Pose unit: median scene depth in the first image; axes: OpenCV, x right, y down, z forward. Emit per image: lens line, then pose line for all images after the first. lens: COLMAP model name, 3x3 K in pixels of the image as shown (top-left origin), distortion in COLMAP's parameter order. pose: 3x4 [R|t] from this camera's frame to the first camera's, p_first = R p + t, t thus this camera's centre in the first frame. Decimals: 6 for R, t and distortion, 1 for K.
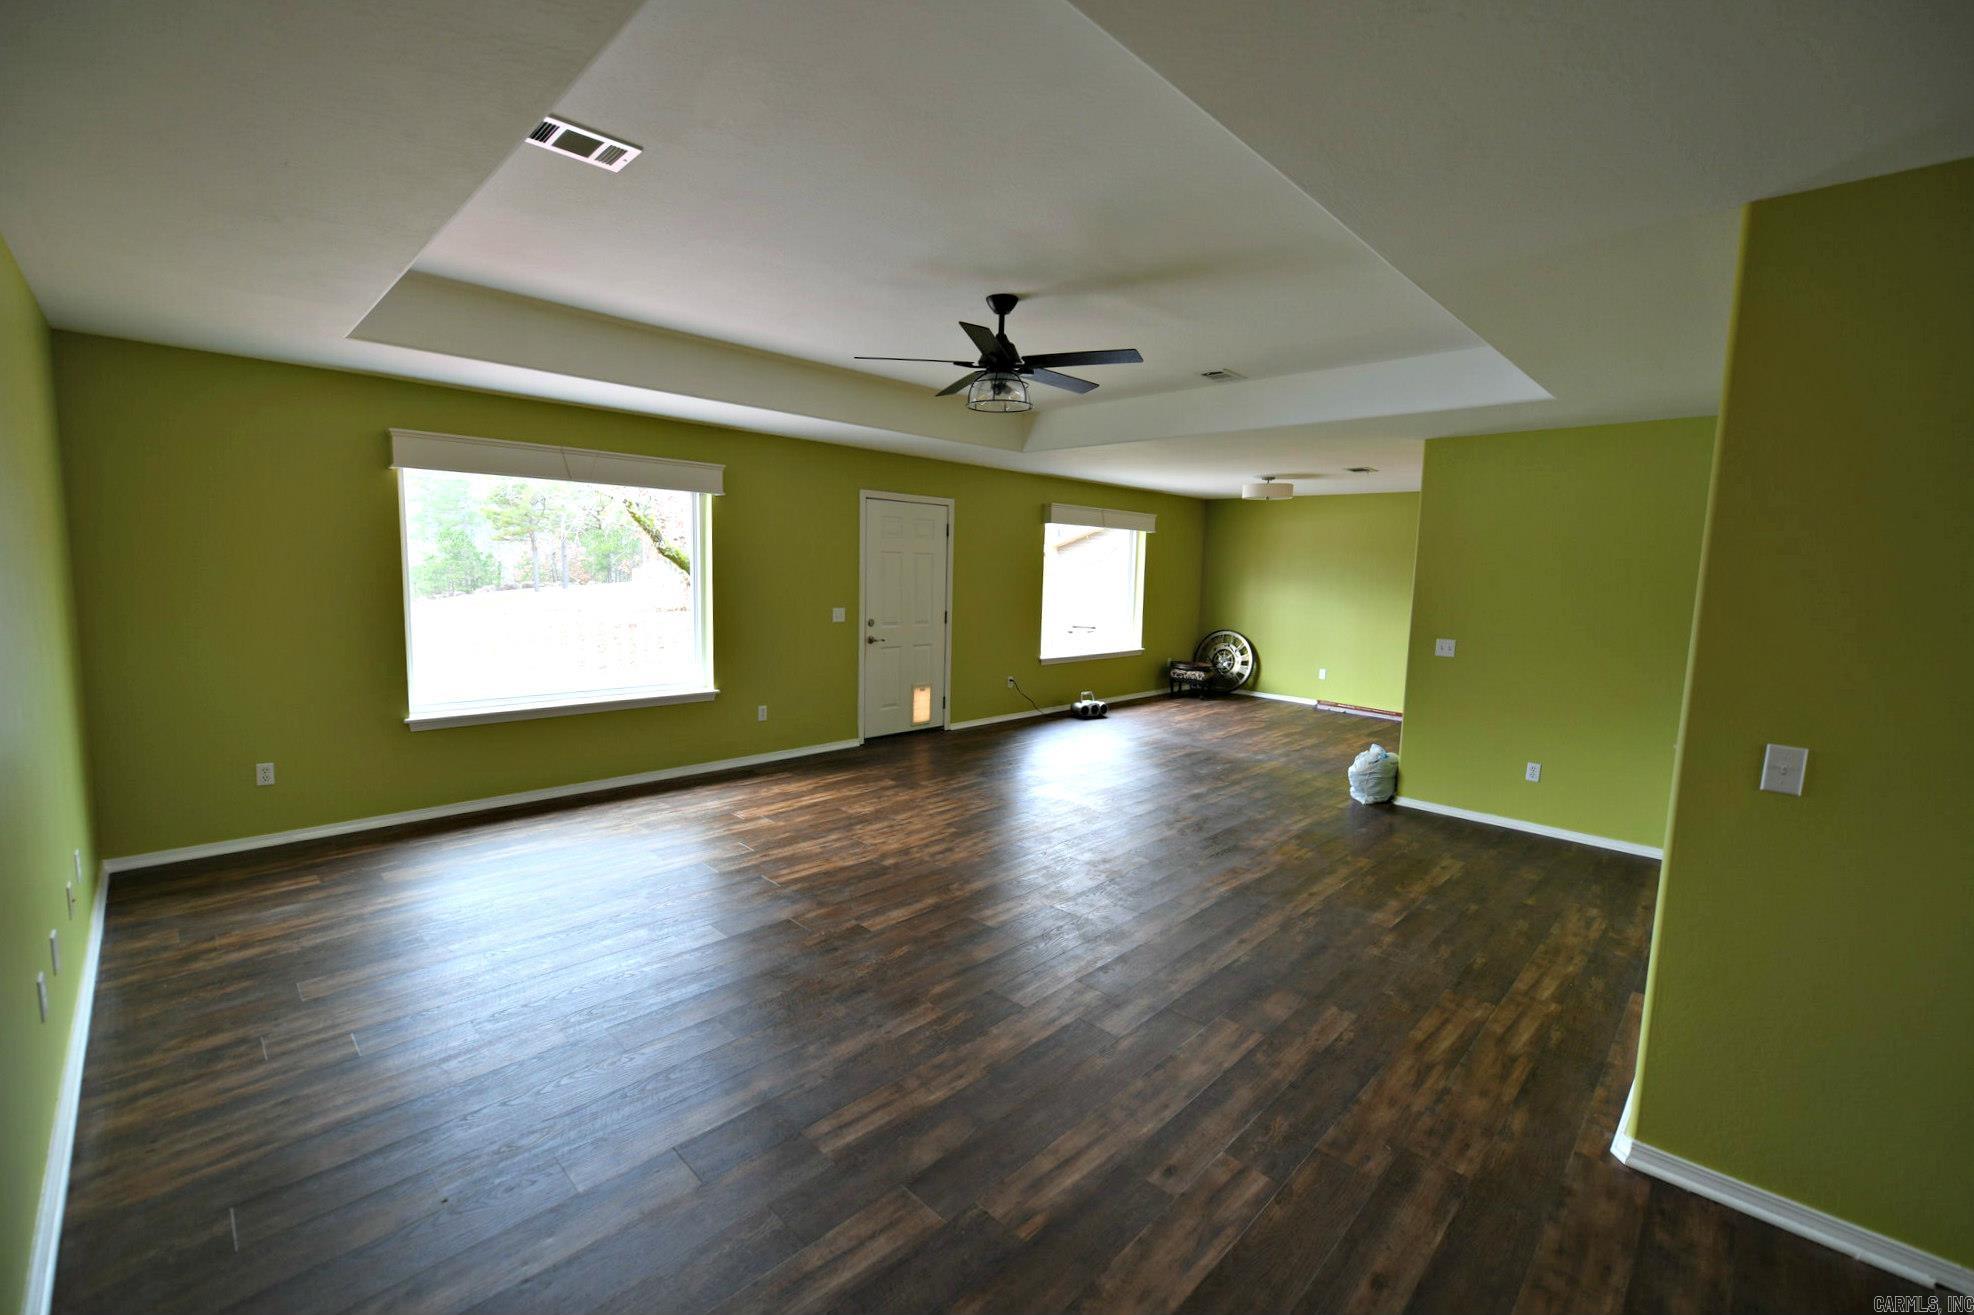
lens RADIAL K [[793.3, 0, 988.8], [0, 793.3, 658.9], [0, 0, 1]] dist [-0.009632, -0.000661]
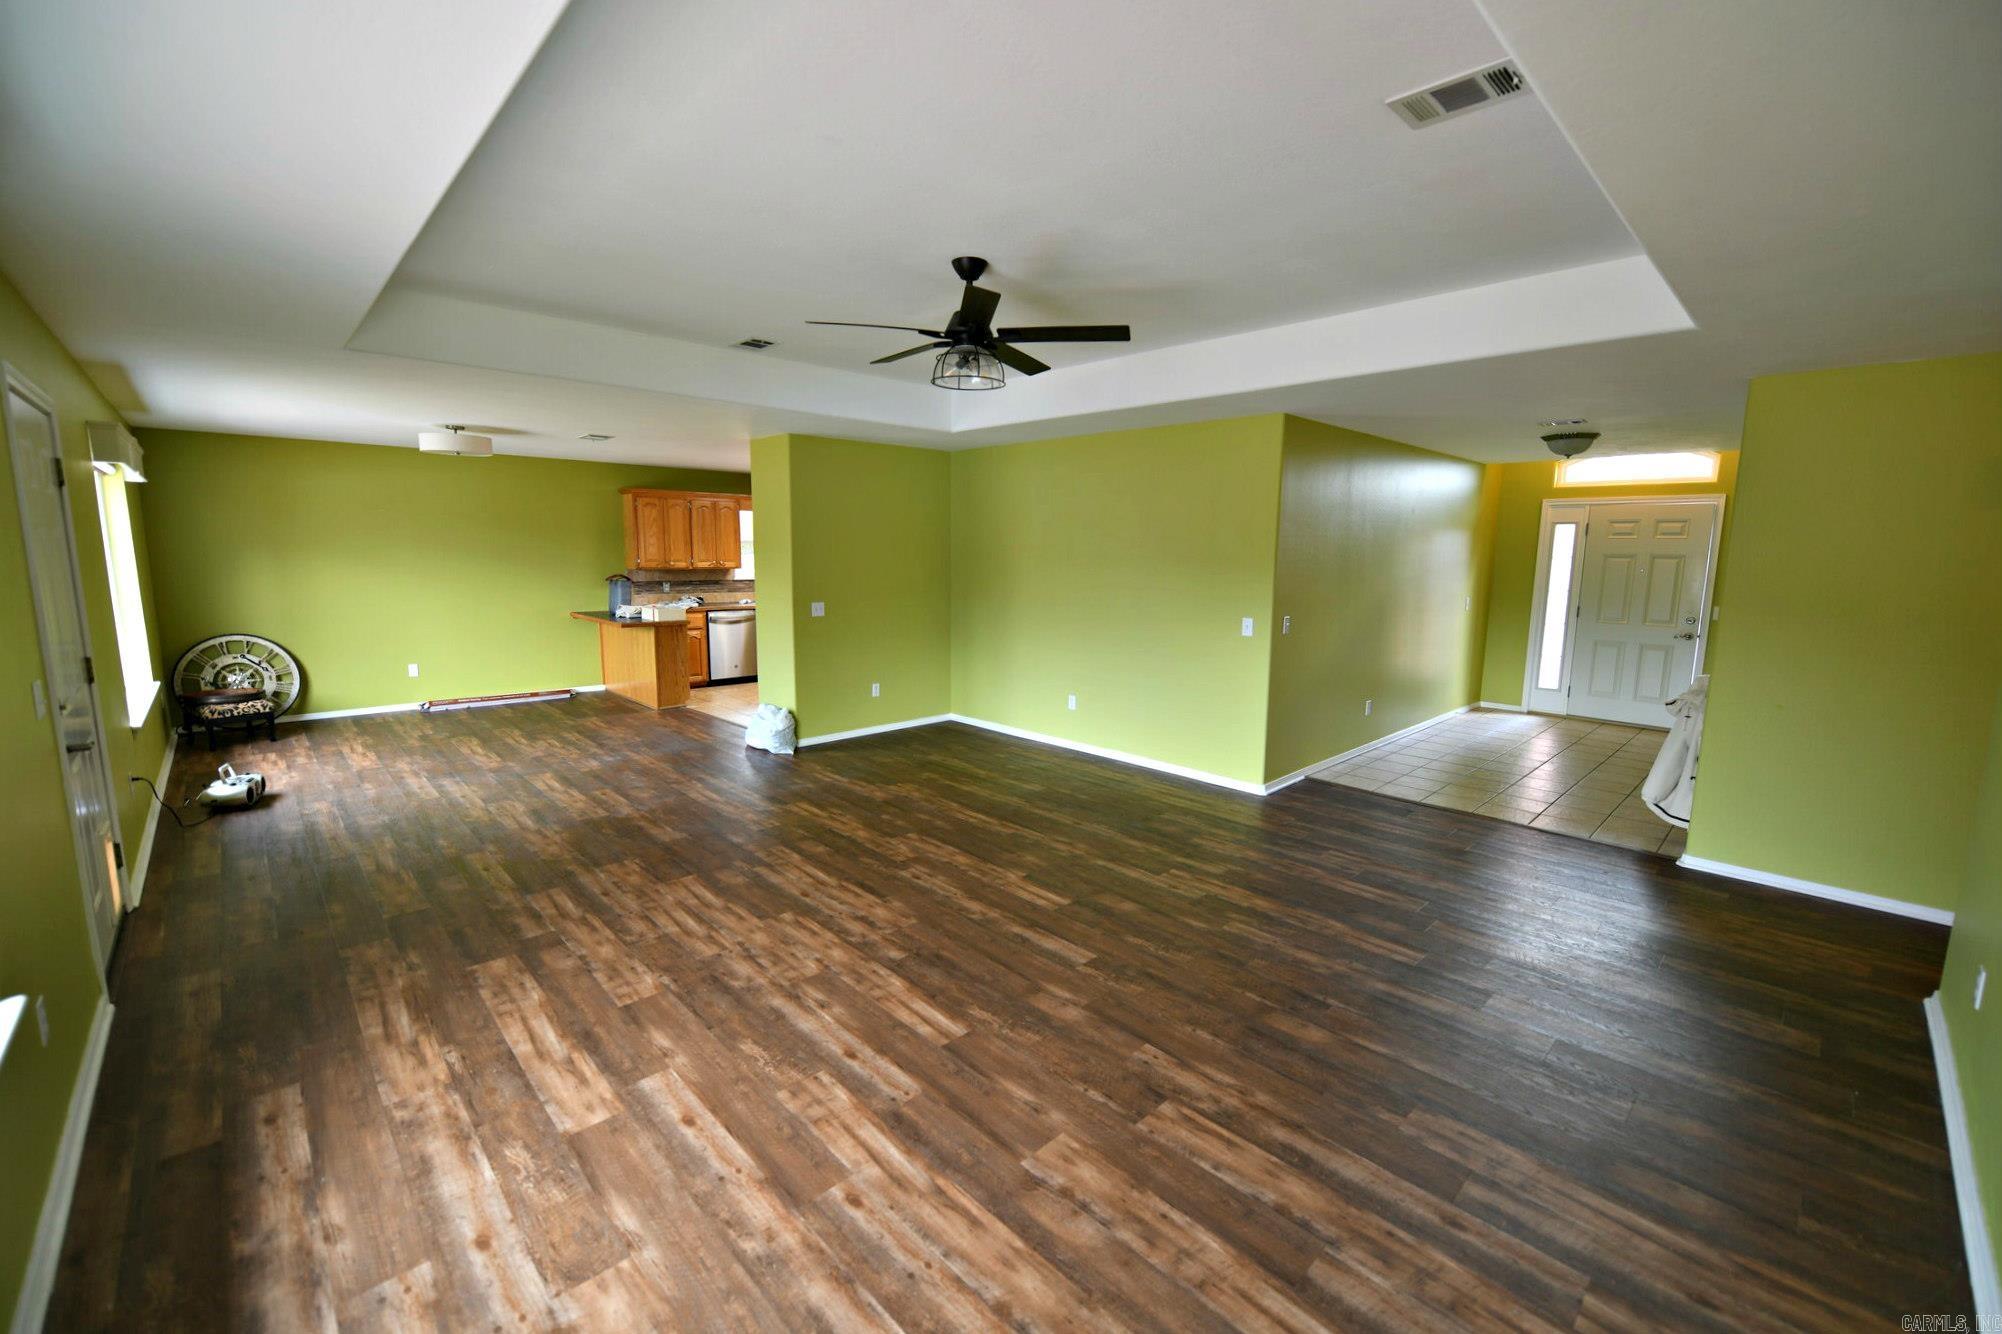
lens RADIAL K [[804.5, 0, 995.0], [0, 804.5, 666.6], [0, 0, 1]] dist [-0.009632, -0.000661]
pose [[0.052693, -0.172580, 0.983585, -0.690248], [0.107731, 0.980188, 0.166212, -0.110218], [-0.992783, 0.097204, 0.070241, 0.683405]]
